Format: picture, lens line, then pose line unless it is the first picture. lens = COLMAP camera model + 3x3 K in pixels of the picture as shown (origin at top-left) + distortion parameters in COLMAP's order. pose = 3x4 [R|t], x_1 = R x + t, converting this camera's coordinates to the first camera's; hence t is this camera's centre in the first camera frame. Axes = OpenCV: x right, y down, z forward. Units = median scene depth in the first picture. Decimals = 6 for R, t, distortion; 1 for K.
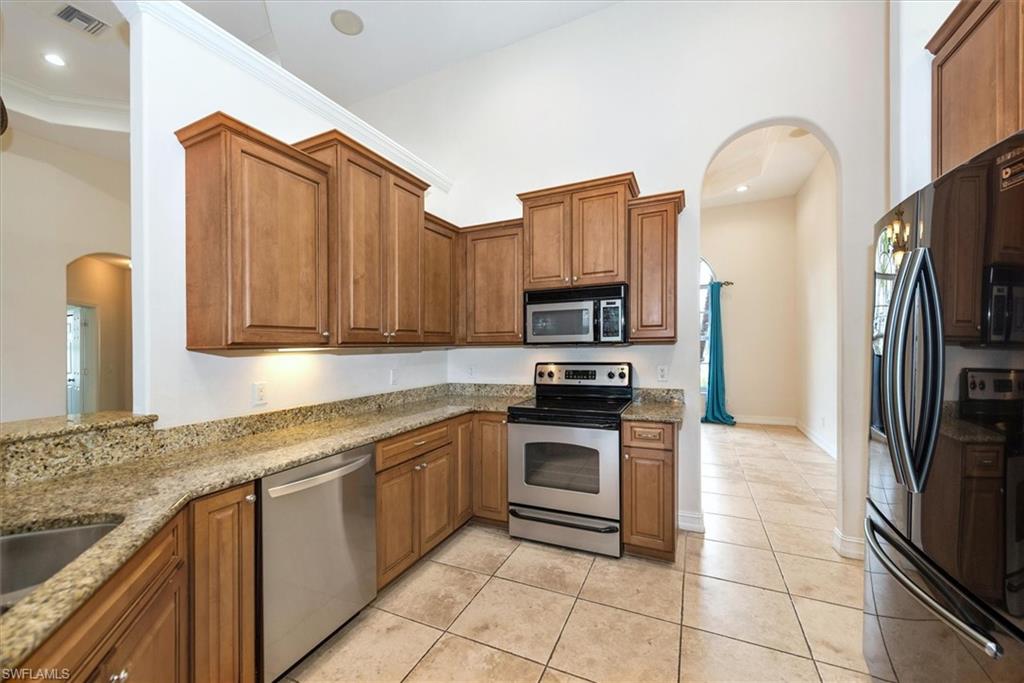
lens RADIAL K [[416.4, 0, 514.2], [0, 416.4, 348.1], [0, 0, 1]] dist [0.014510, -0.003892]
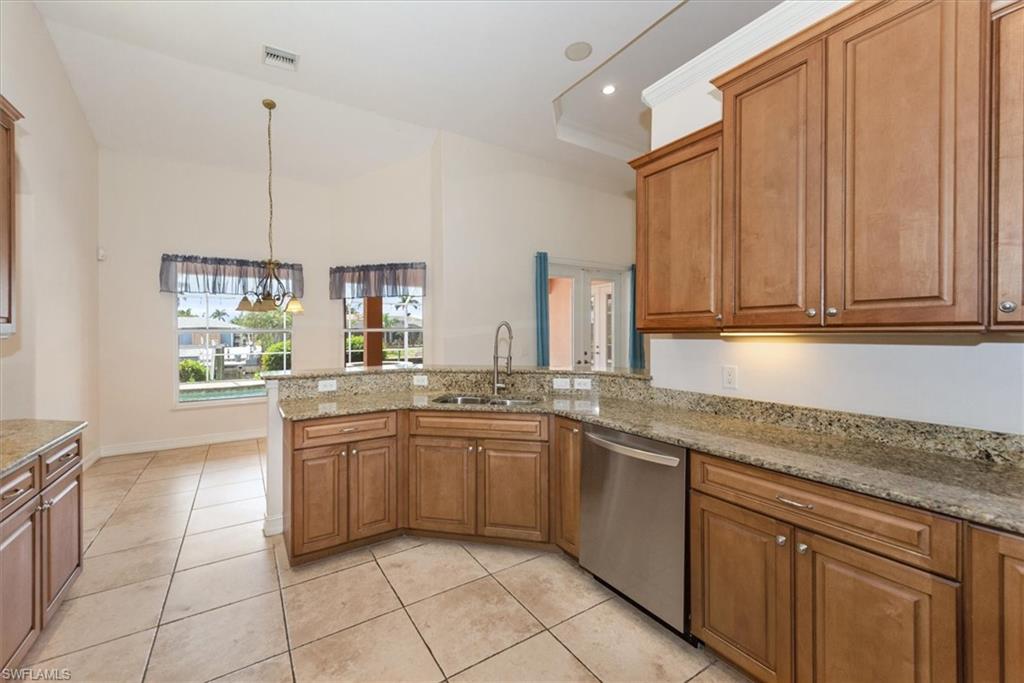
lens RADIAL K [[416.4, 0, 518.4], [0, 416.4, 334.1], [0, 0, 1]] dist [0.014510, -0.003892]
pose [[-0.552202, 0.013449, -0.833602, 0.422580], [0.003592, 0.999899, 0.013753, -0.009113], [0.833703, 0.004601, -0.552194, 0.936425]]
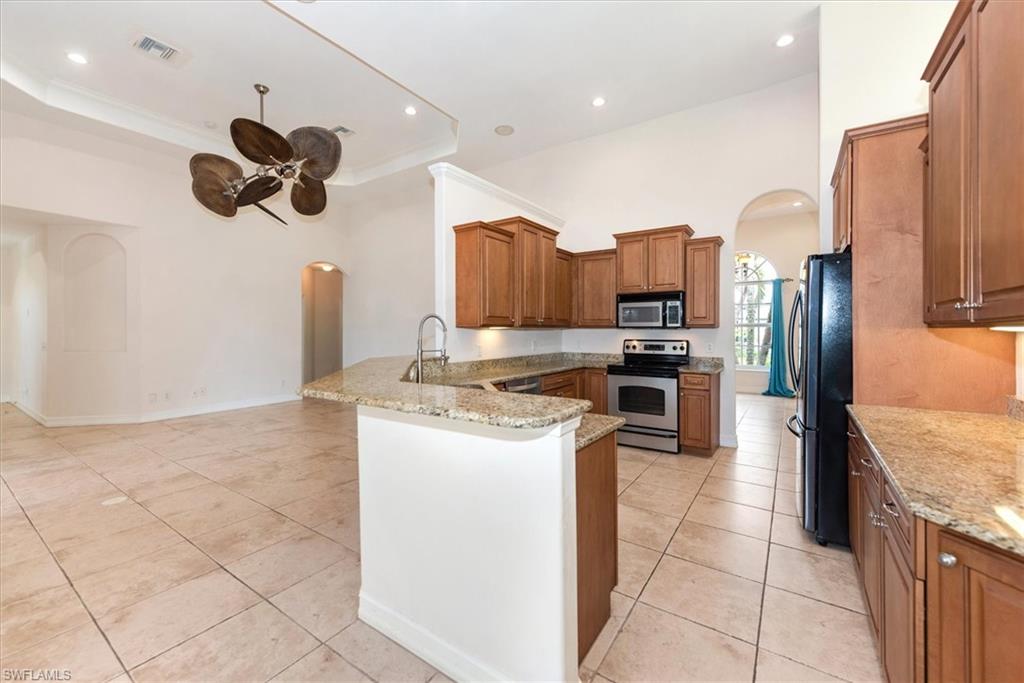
lens RADIAL K [[416.4, 0, 492.5], [0, 416.4, 309.6], [0, 0, 1]] dist [0.014510, -0.003892]
pose [[0.973190, 0.007035, -0.229895, -0.080986], [-0.018844, 0.998611, -0.049209, 0.011275], [0.229230, 0.052222, 0.971971, -0.735799]]
